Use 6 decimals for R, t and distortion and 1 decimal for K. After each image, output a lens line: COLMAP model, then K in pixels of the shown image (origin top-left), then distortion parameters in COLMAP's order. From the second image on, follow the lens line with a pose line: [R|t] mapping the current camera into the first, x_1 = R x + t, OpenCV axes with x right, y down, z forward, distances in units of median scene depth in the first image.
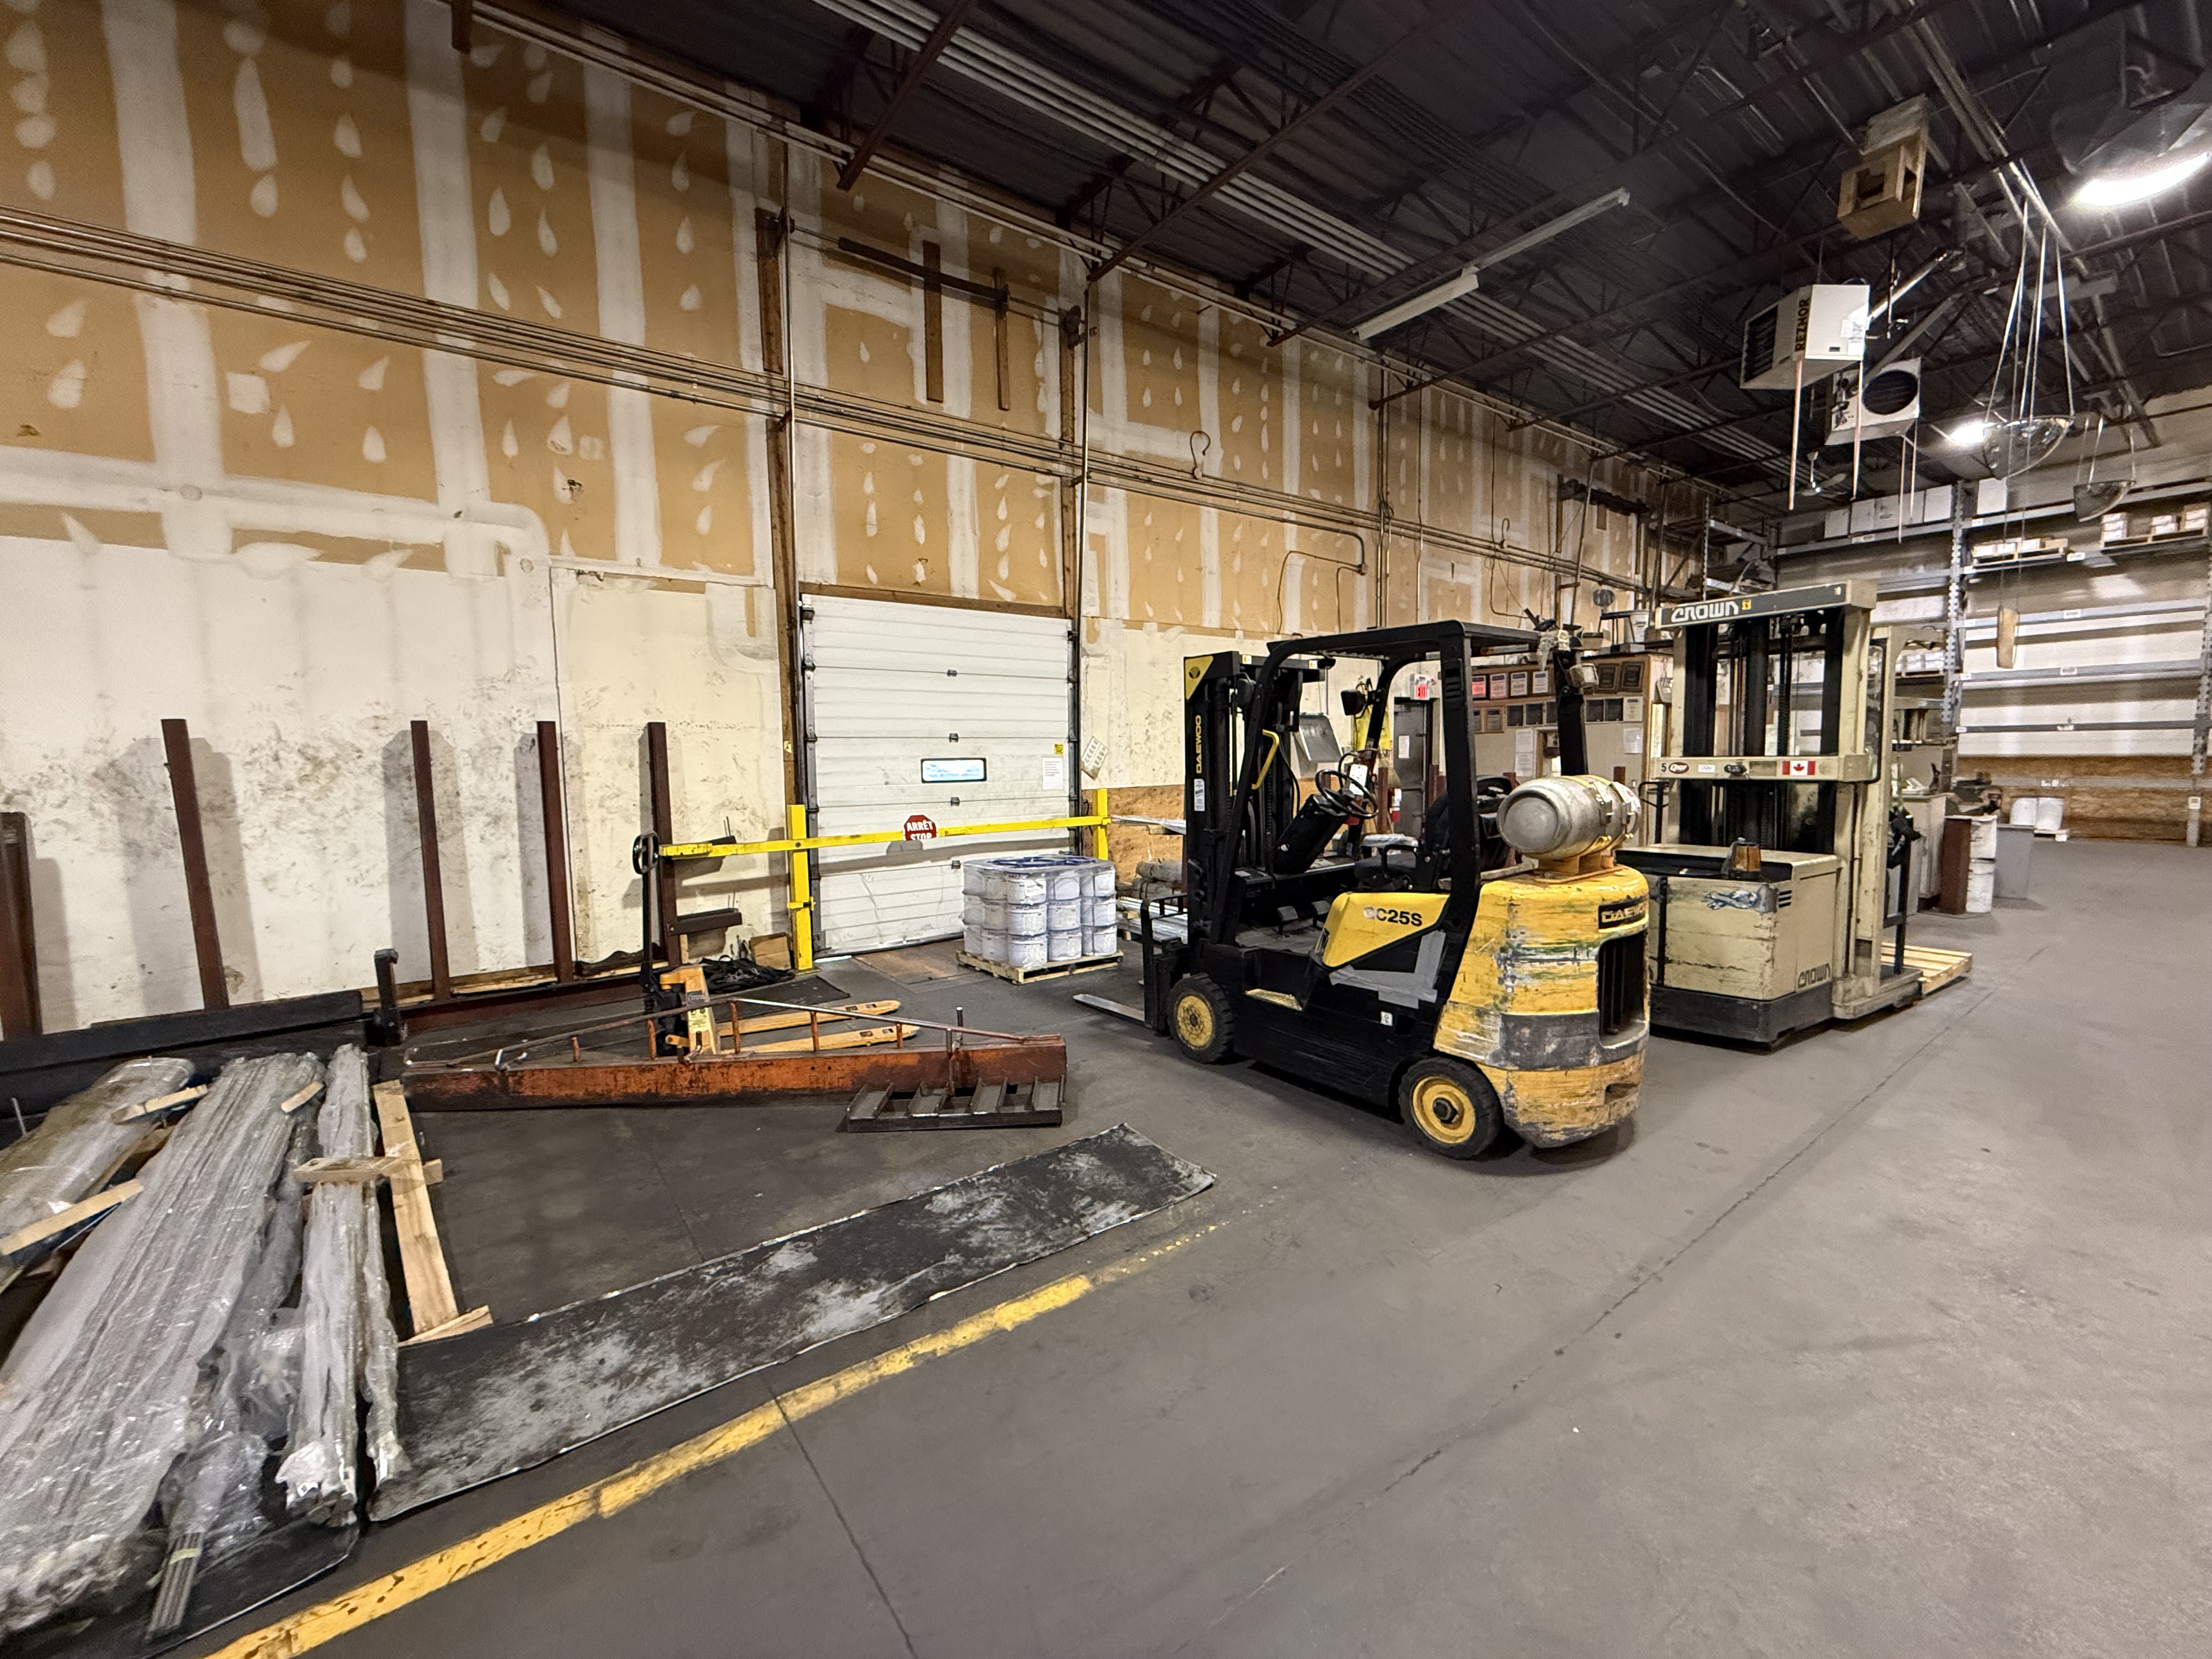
lens RADIAL K [[883.0, 0, 1097.6], [0, 883.0, 822.9], [0, 0, 1]] dist [0.000743, 0.000125]
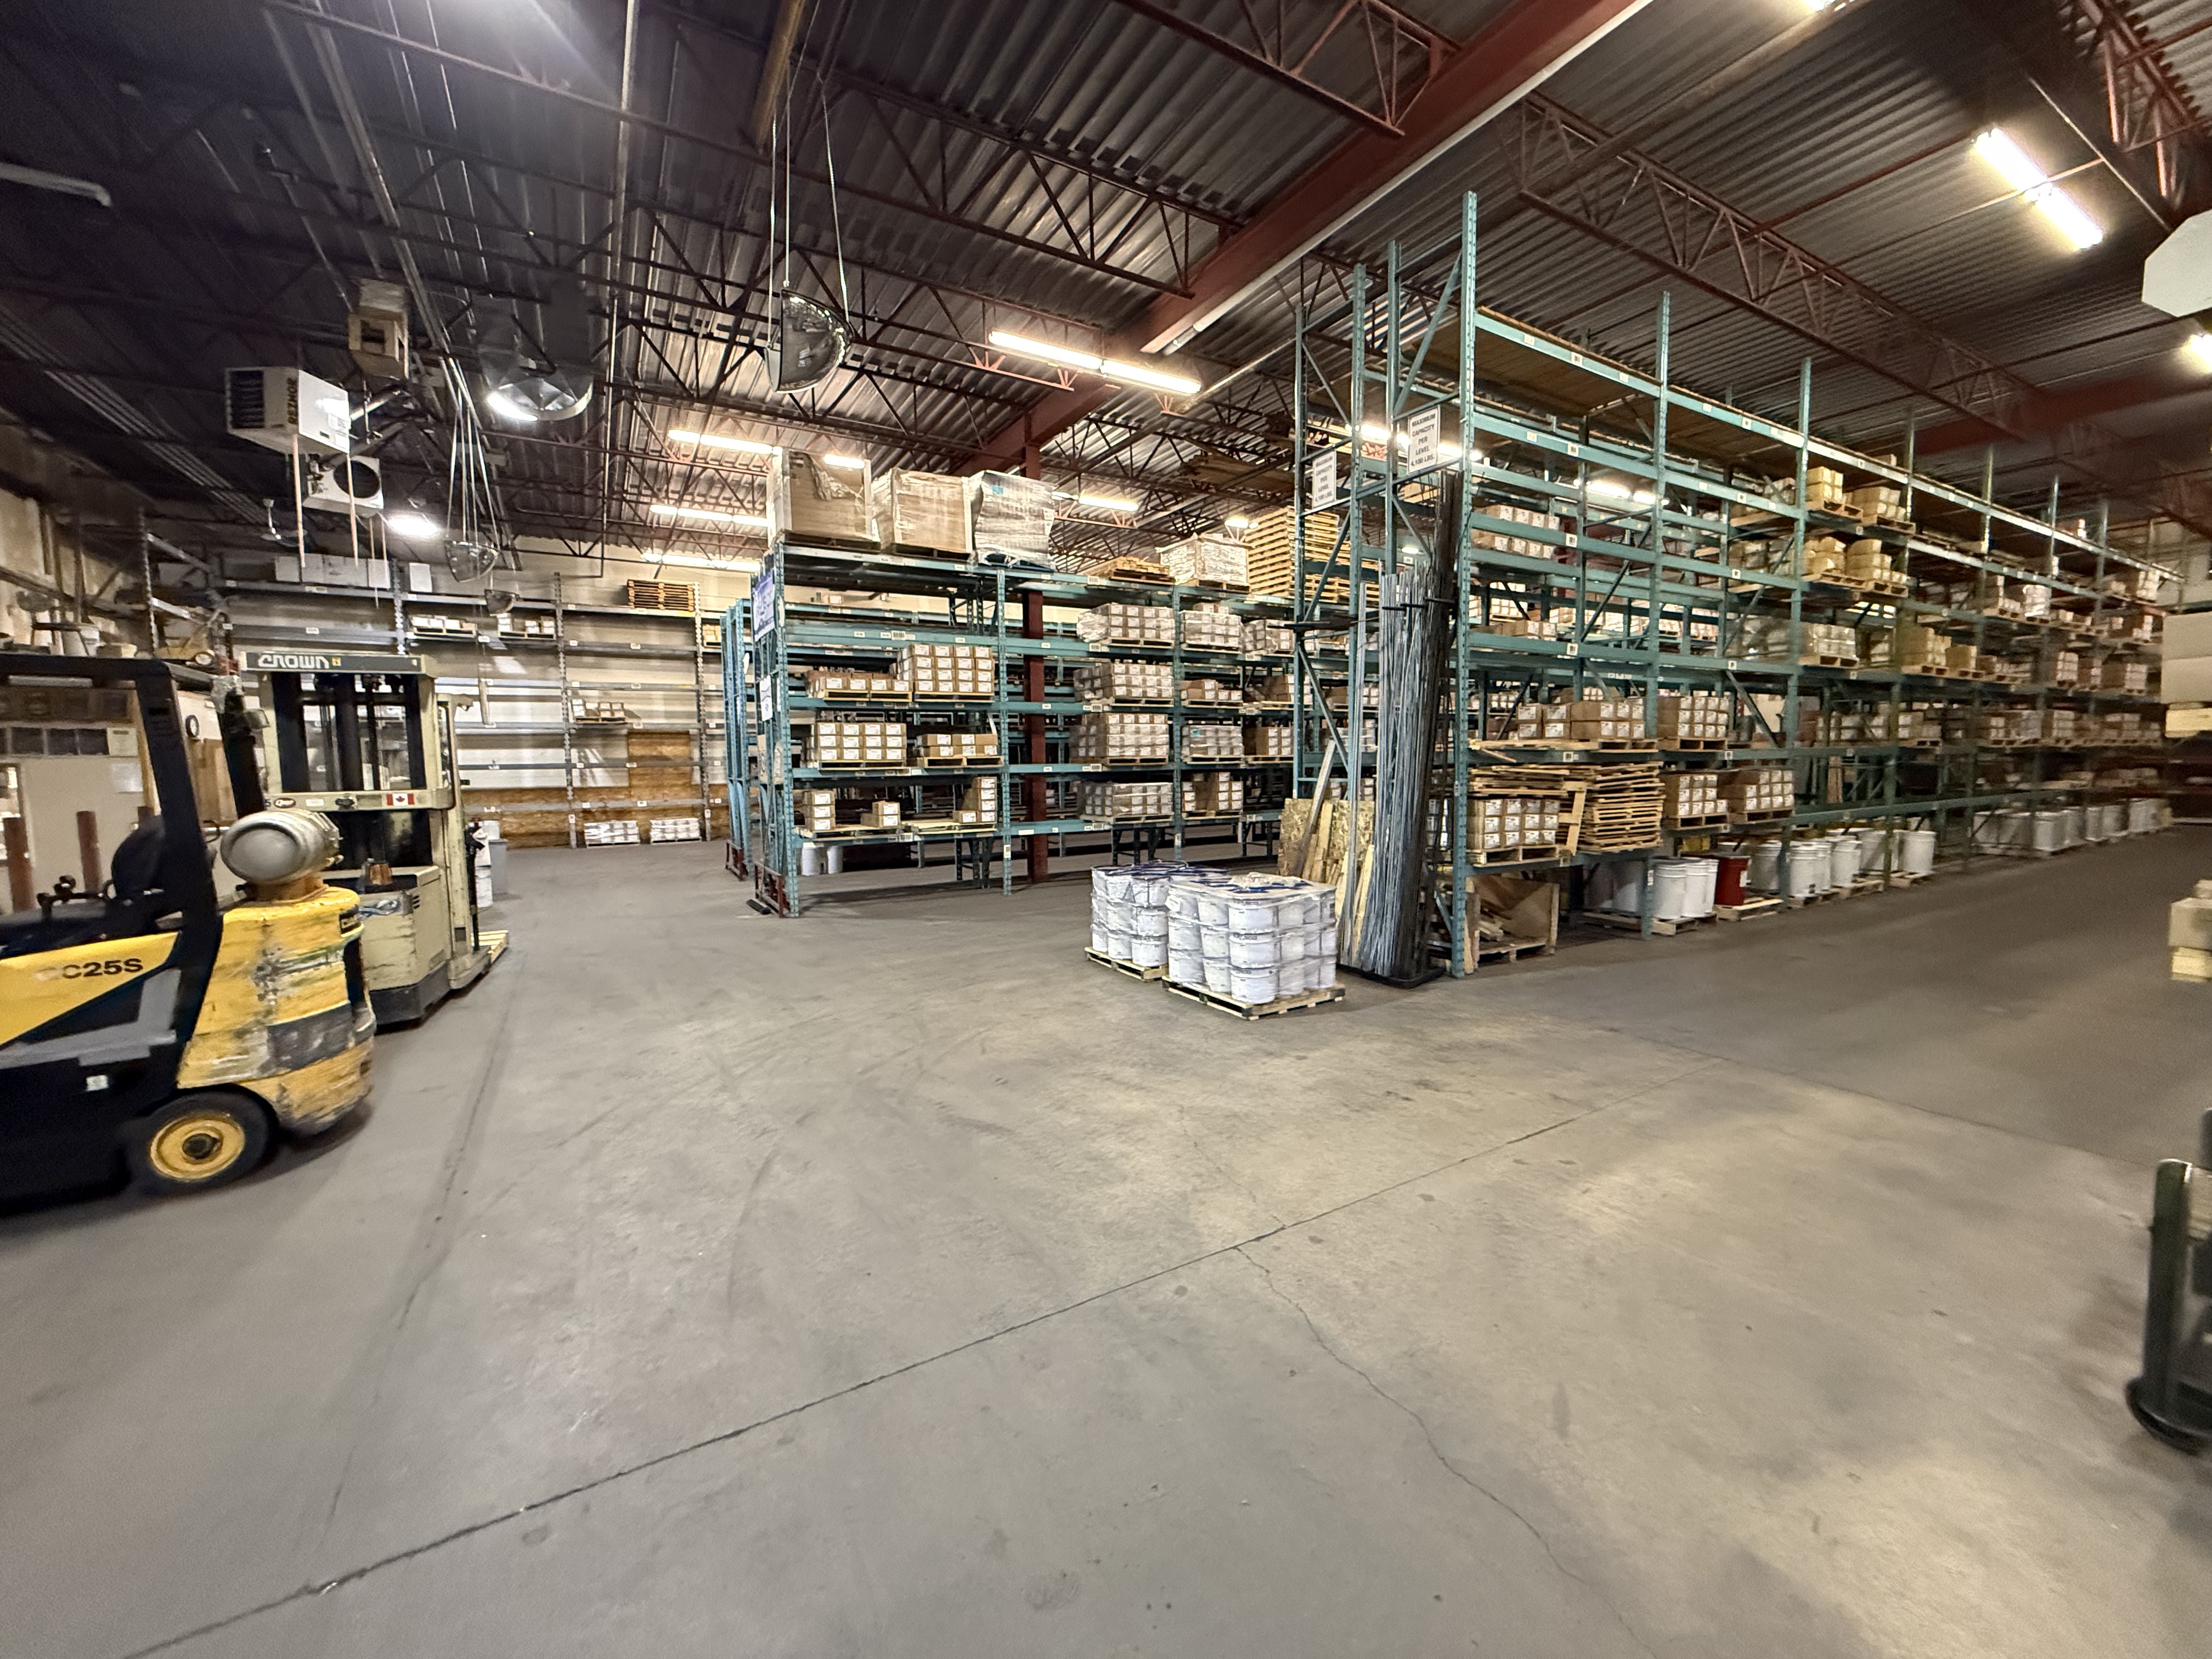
lens RADIAL K [[883.0, 0, 1105.0], [0, 883.0, 827.3], [0, 0, 1]] dist [0.000743, 0.000125]
pose [[0.104127, -0.057673, 0.992890, -0.344237], [0.093275, 0.994483, 0.047984, 0.009642], [-0.990181, 0.087615, 0.108932, -0.116485]]
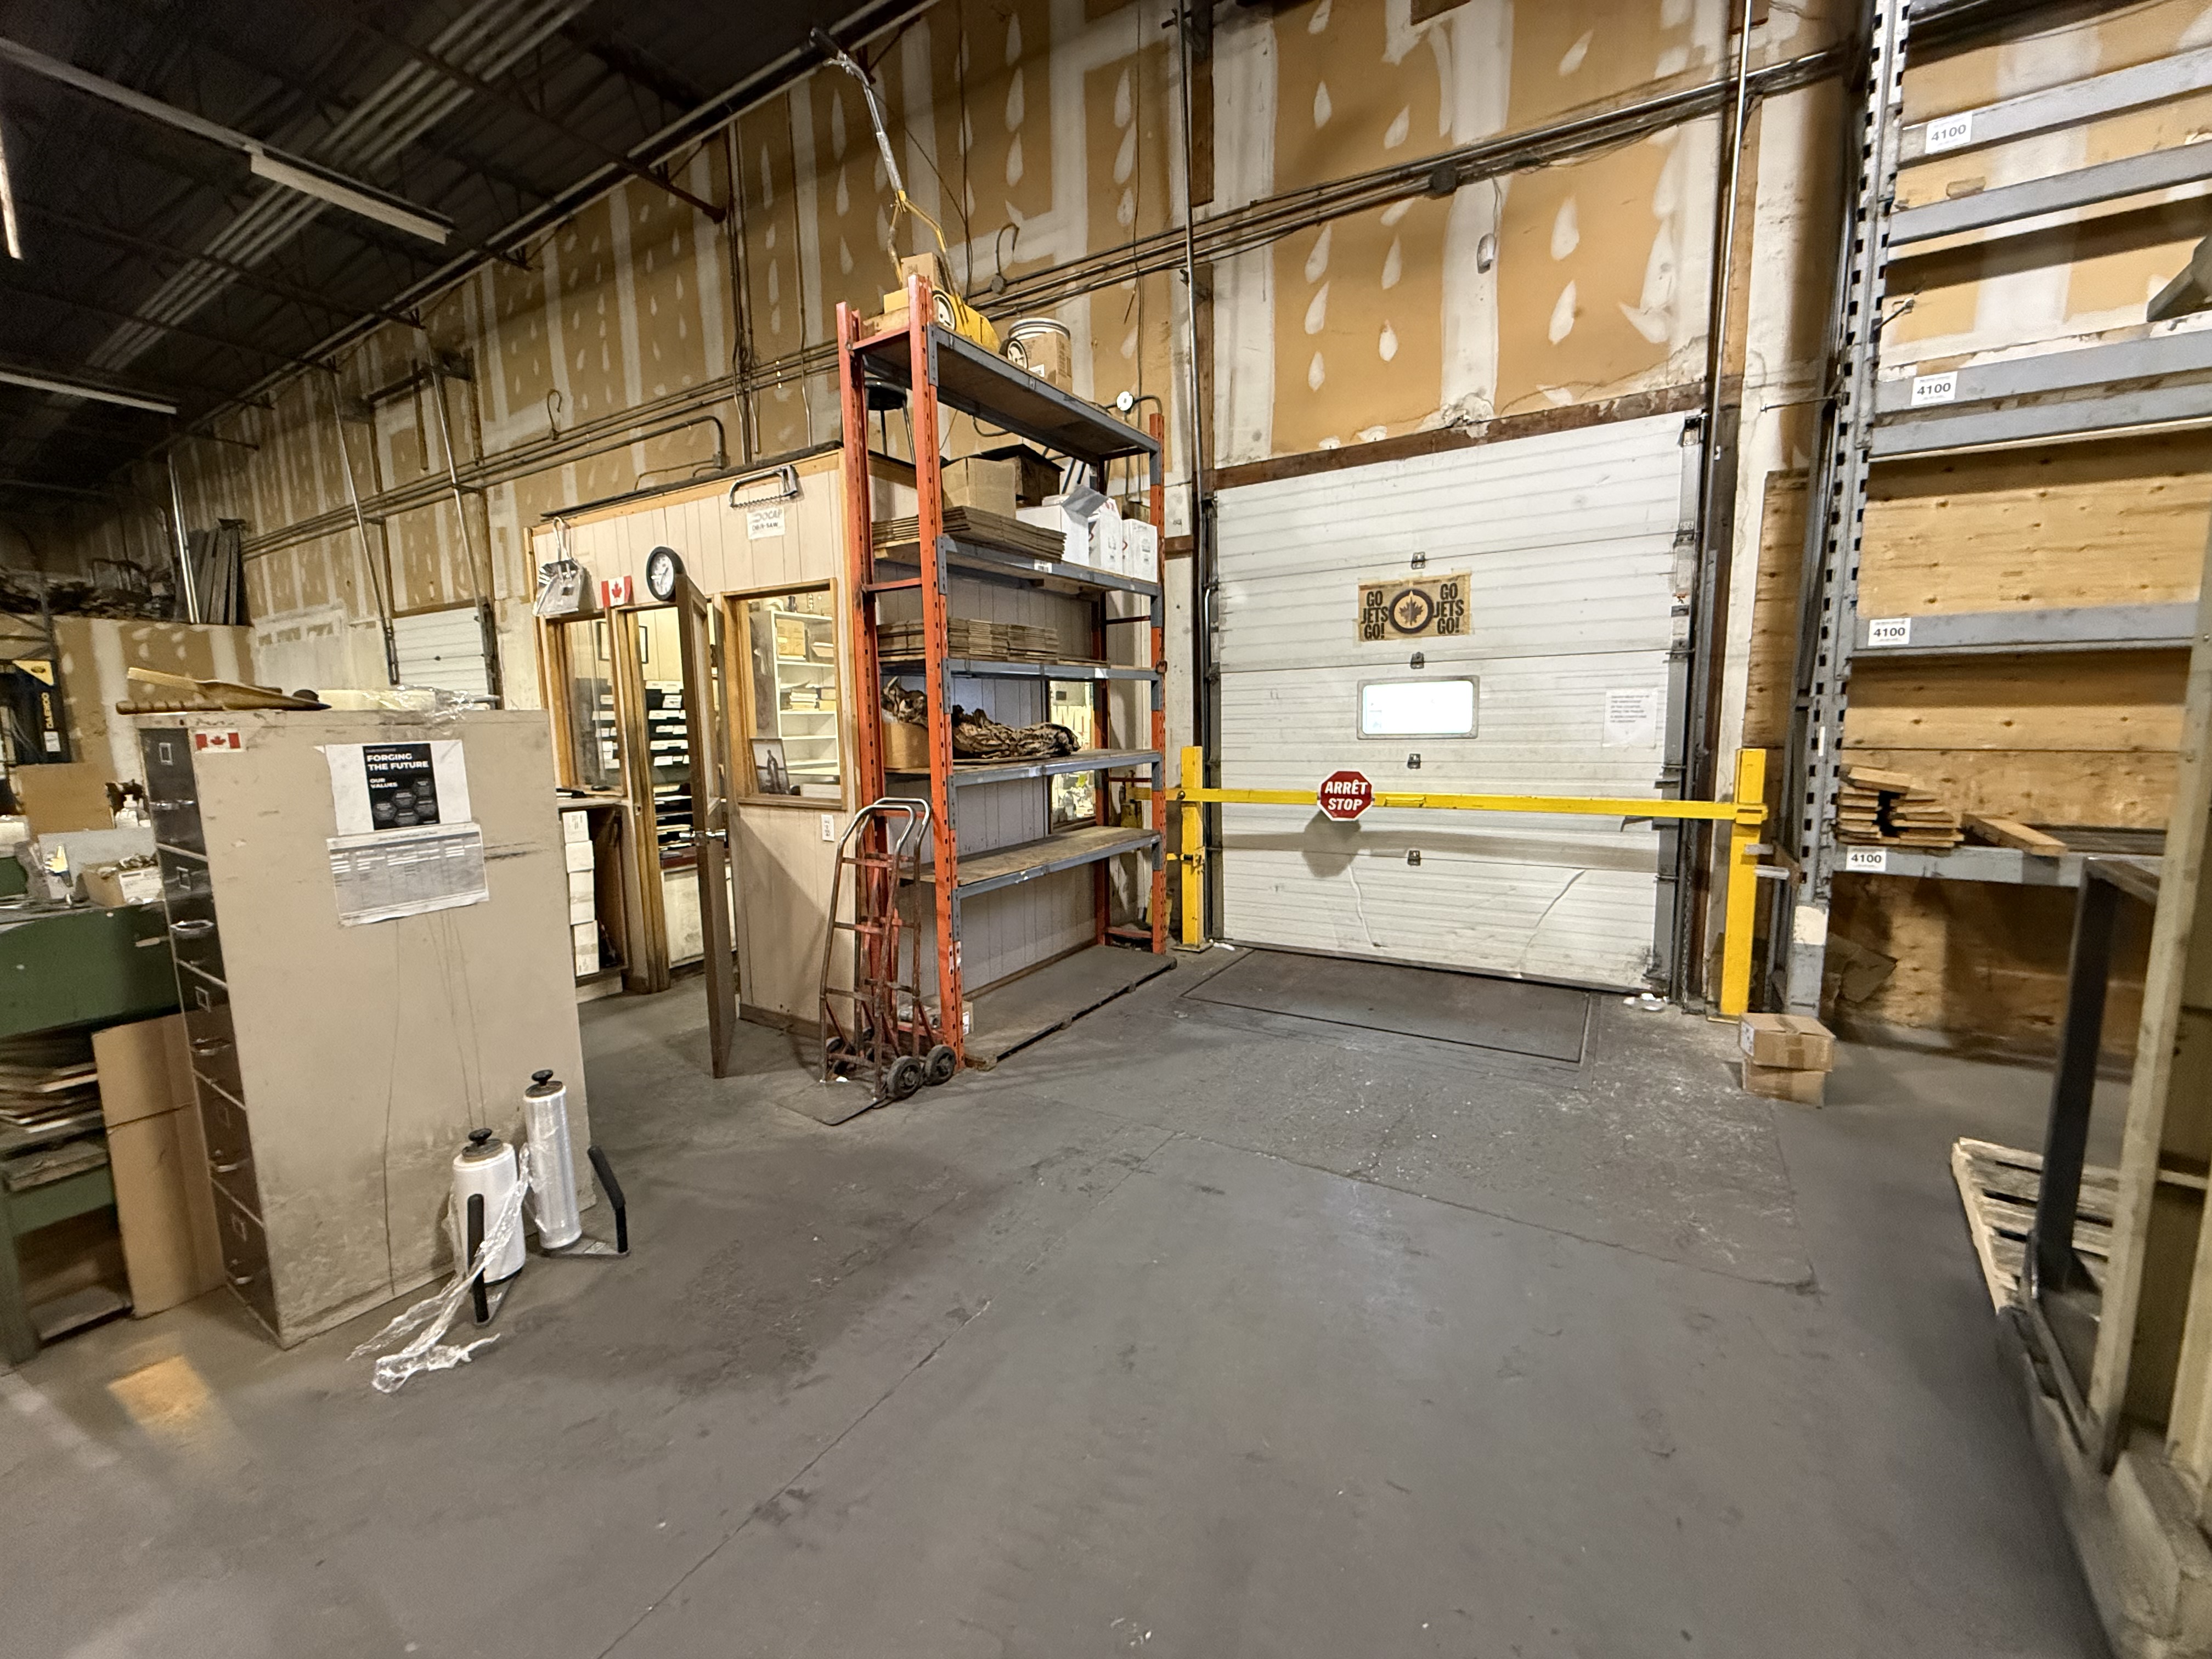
lens RADIAL K [[883.0, 0, 1100.0], [0, 883.0, 819.2], [0, 0, 1]] dist [0.000743, 0.000125]
pose [[0.371503, 0.126351, -0.919794, 0.800555], [-0.068106, 0.991736, 0.108726, -0.069288], [0.925930, 0.022252, 0.377039, 0.731058]]
